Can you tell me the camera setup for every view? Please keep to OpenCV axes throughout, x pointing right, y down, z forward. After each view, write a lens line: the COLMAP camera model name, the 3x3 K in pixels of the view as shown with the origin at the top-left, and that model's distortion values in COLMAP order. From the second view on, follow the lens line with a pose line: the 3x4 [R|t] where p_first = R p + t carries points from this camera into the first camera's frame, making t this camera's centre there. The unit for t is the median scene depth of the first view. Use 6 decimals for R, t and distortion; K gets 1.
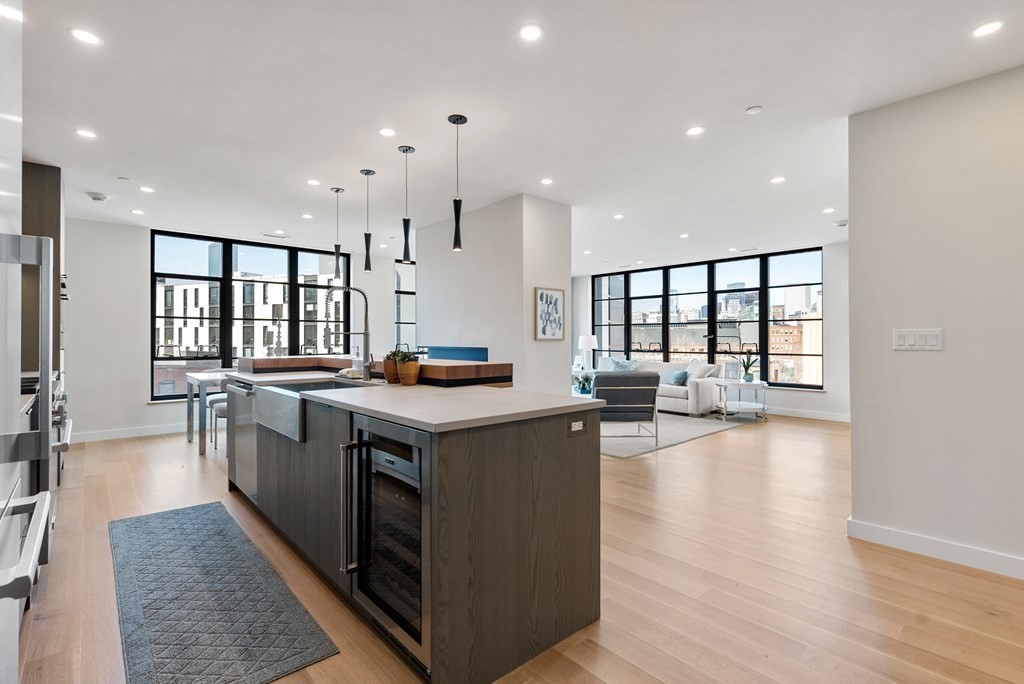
lens RADIAL K [[474.2, 0, 505.4], [0, 474.2, 340.3], [0, 0, 1]] dist [-0.001076, -0.000320]
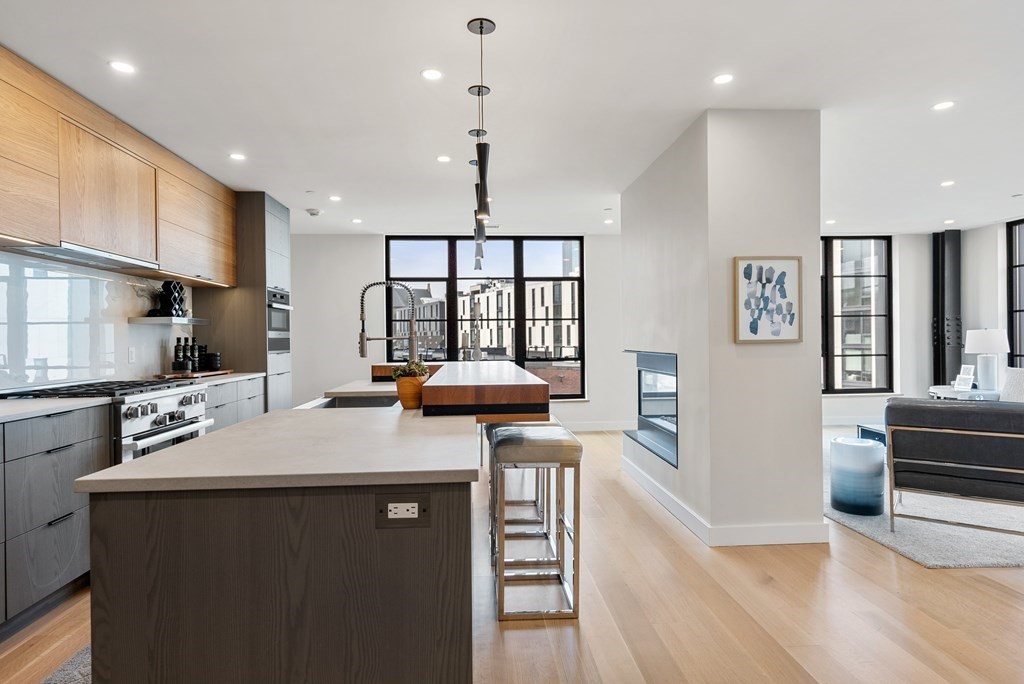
lens RADIAL K [[567.7, 0, 514.6], [0, 567.7, 342.7], [0, 0, 1]] dist [0.000591, 0.000204]
pose [[0.797426, -0.004971, -0.603396, 0.268978], [0.009715, 0.999942, 0.004602, -0.006537], [0.603339, -0.009532, 0.797428, 0.228357]]
